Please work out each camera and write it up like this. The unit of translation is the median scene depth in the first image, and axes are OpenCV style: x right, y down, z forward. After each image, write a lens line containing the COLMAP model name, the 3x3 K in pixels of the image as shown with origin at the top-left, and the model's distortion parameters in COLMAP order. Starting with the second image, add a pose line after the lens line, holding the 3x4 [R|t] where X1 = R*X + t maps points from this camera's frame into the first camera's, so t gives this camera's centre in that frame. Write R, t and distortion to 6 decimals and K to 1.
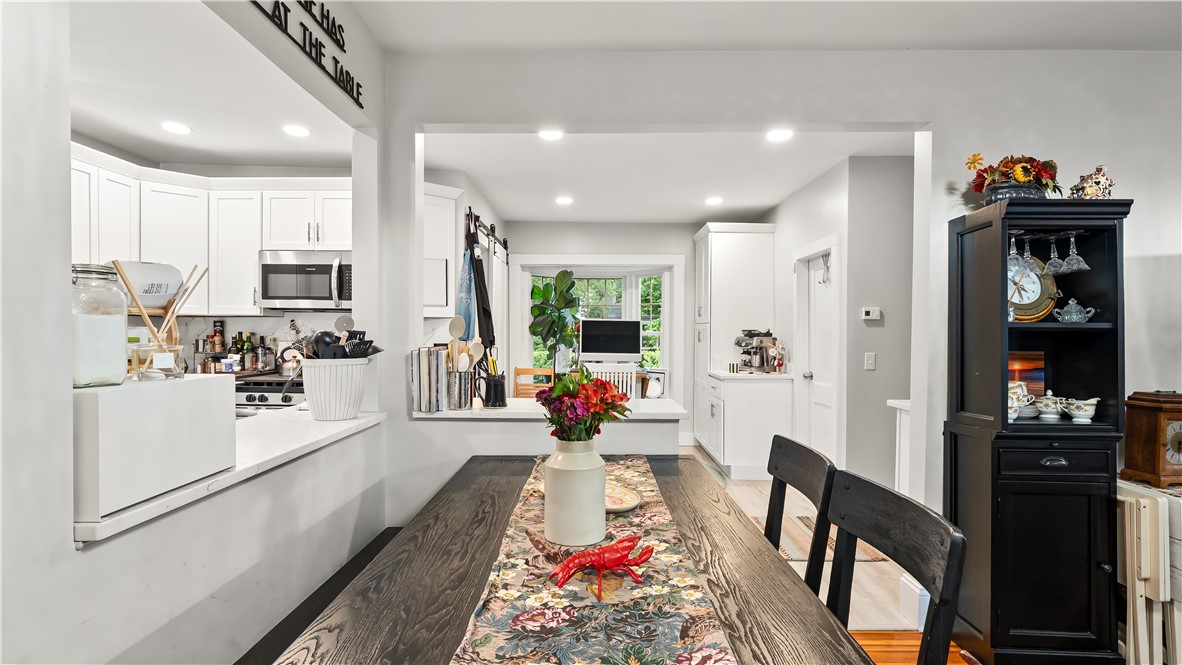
lens RADIAL K [[563.6, 0, 587.2], [0, 563.6, 336.6], [0, 0, 1]] dist [-0.019508, 0.008640]
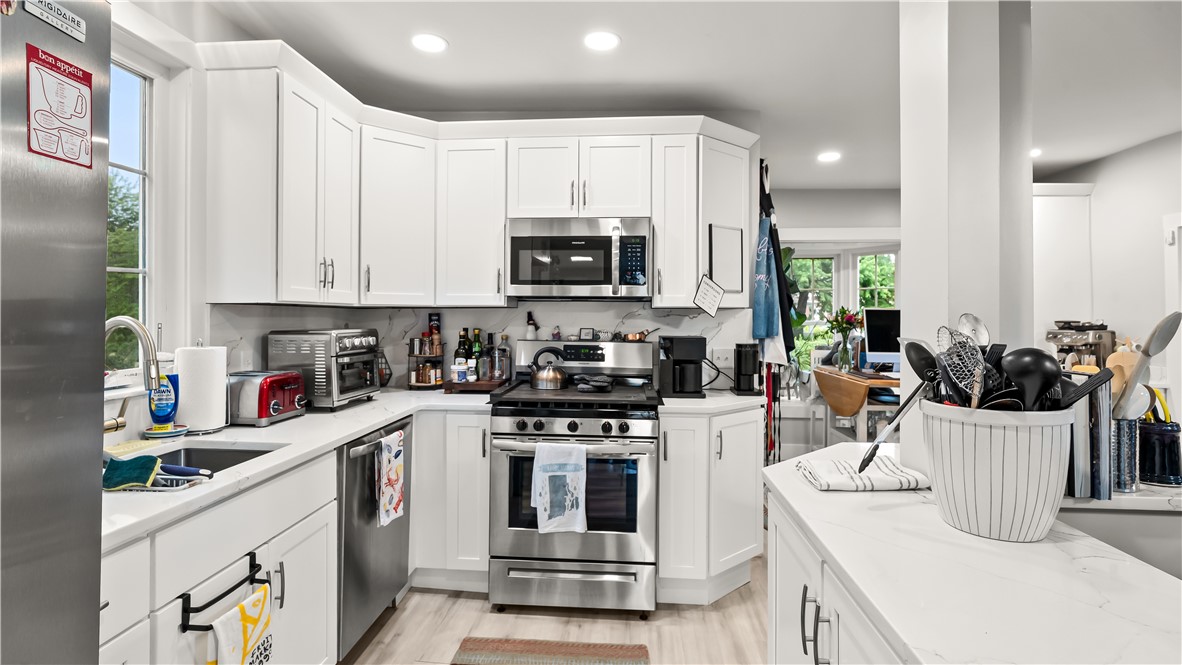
lens RADIAL K [[563.6, 0, 585.5], [0, 563.6, 307.2], [0, 0, 1]] dist [-0.019508, 0.008640]
pose [[0.997439, -0.004653, -0.071370, -0.397501], [0.002752, 0.999639, -0.026717, -0.015530], [0.071468, 0.026453, 0.997092, 0.251928]]
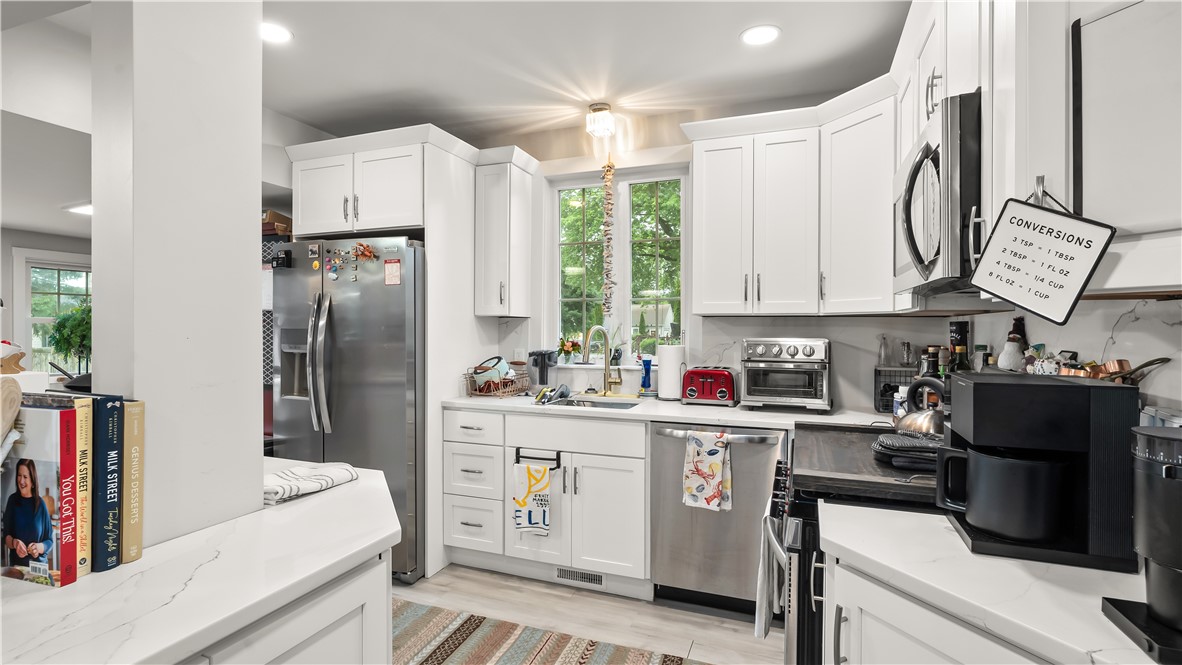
lens RADIAL K [[563.6, 0, 579.1], [0, 563.6, 330.0], [0, 0, 1]] dist [-0.019508, 0.008640]
pose [[-0.363780, -0.001084, -0.931484, -0.028354], [-0.017236, 0.999836, 0.005567, -0.016913], [0.931325, 0.018080, -0.363739, 0.851807]]
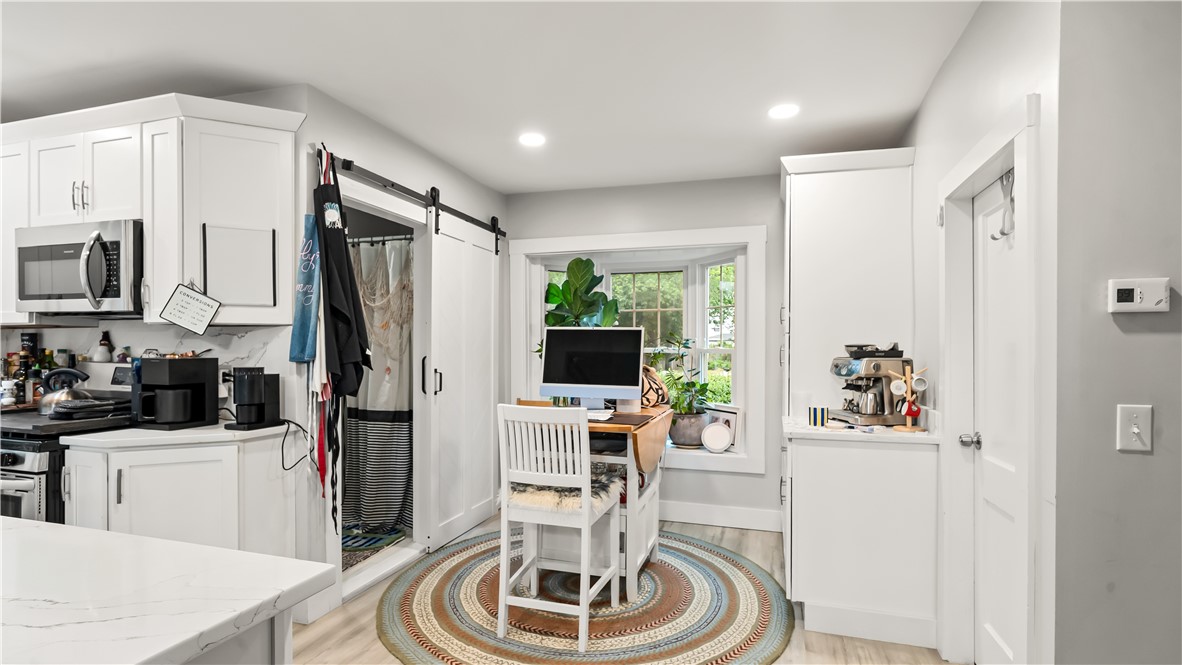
lens RADIAL K [[563.6, 0, 594.1], [0, 563.6, 352.2], [0, 0, 1]] dist [-0.019508, 0.008640]
pose [[0.956052, 0.001079, -0.293195, 0.258332], [-0.002543, 0.999986, -0.004613, -0.002016], [0.293186, 0.005156, 0.956041, 0.517336]]
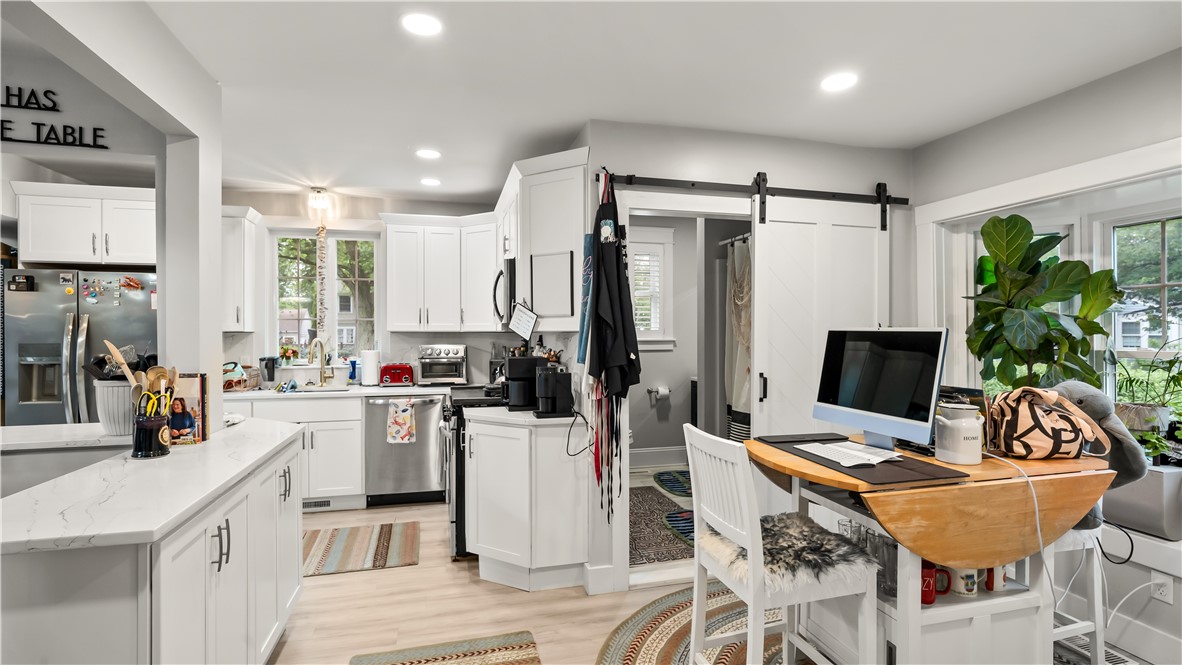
lens RADIAL K [[563.6, 0, 592.3], [0, 563.6, 332.8], [0, 0, 1]] dist [-0.019508, 0.008640]
pose [[0.264922, -0.005657, -0.964253, 0.453181], [-0.009884, 0.999914, -0.008582, -0.025597], [0.964219, 0.011804, 0.264843, 0.828318]]
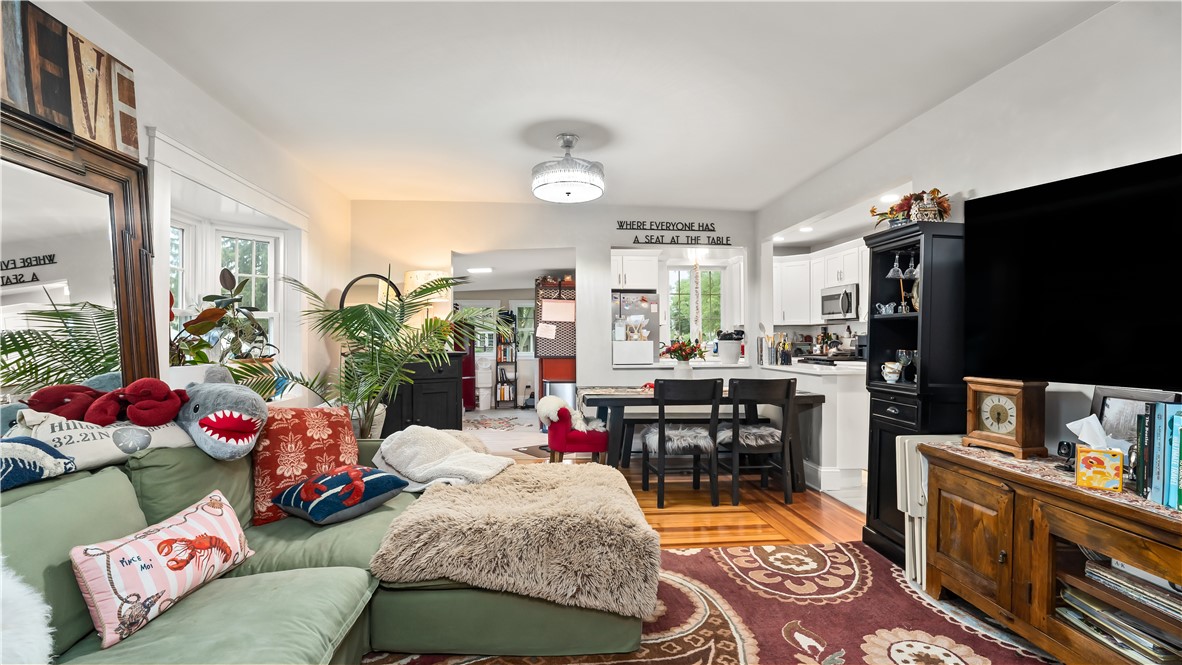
lens RADIAL K [[563.6, 0, 587.3], [0, 563.6, 335.4], [0, 0, 1]] dist [-0.019508, 0.008640]
pose [[0.105160, -0.009153, -0.994413, 1.102226], [-0.010751, 0.999889, -0.010340, 0.026611], [0.994397, 0.011778, 0.105050, 0.025927]]
